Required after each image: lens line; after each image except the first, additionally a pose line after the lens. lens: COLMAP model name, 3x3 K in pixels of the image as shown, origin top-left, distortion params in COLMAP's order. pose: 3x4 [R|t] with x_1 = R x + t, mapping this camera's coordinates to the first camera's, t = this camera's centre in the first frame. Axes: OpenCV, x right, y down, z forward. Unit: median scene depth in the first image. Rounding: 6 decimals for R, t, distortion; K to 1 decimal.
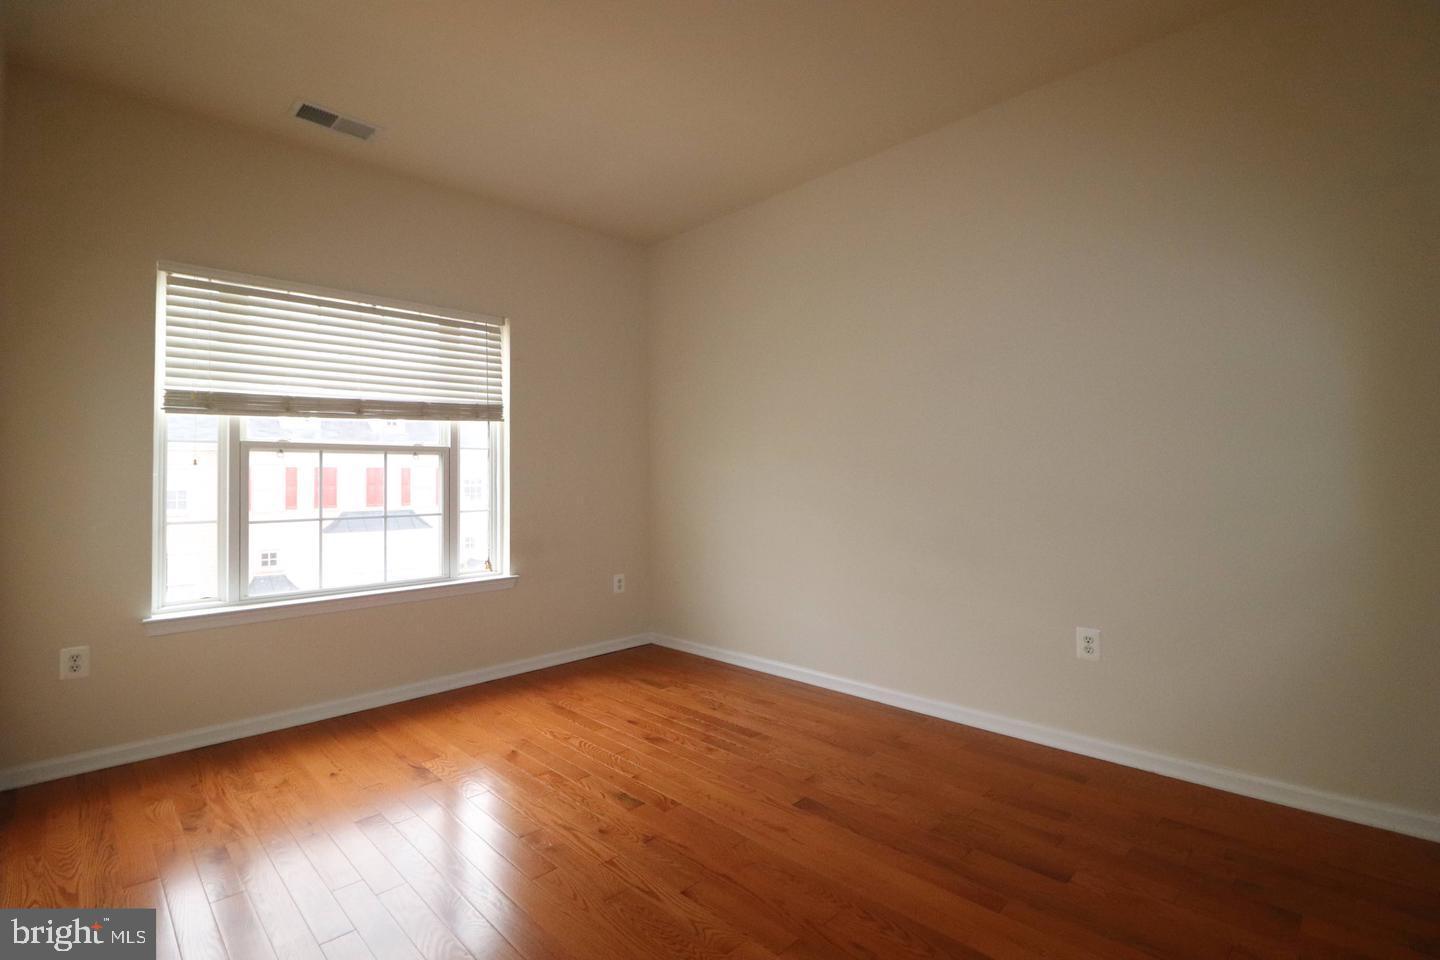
lens RADIAL K [[660.0, 0, 742.8], [0, 660.0, 470.4], [0, 0, 1]] dist [-0.000948, -0.000210]
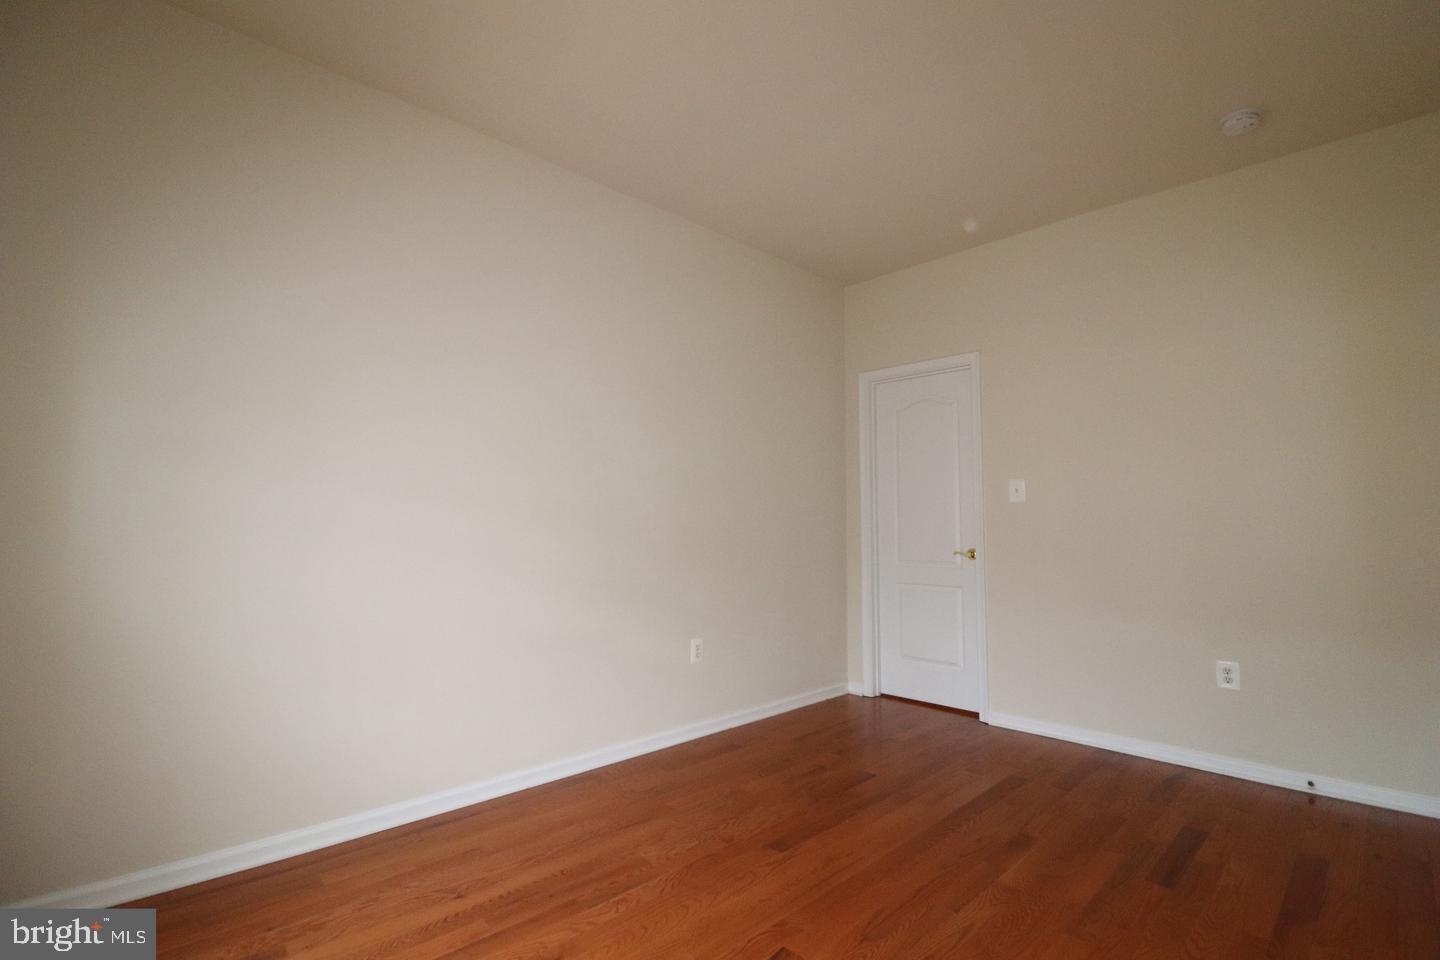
lens RADIAL K [[674.5, 0, 755.3], [0, 674.5, 461.8], [0, 0, 1]] dist [-0.003936, -0.001299]
pose [[-0.005151, 0.118299, 0.992965, -0.721999], [-0.013236, 0.992883, -0.118358, 0.054532], [-0.999899, -0.013752, -0.003548, 0.806086]]
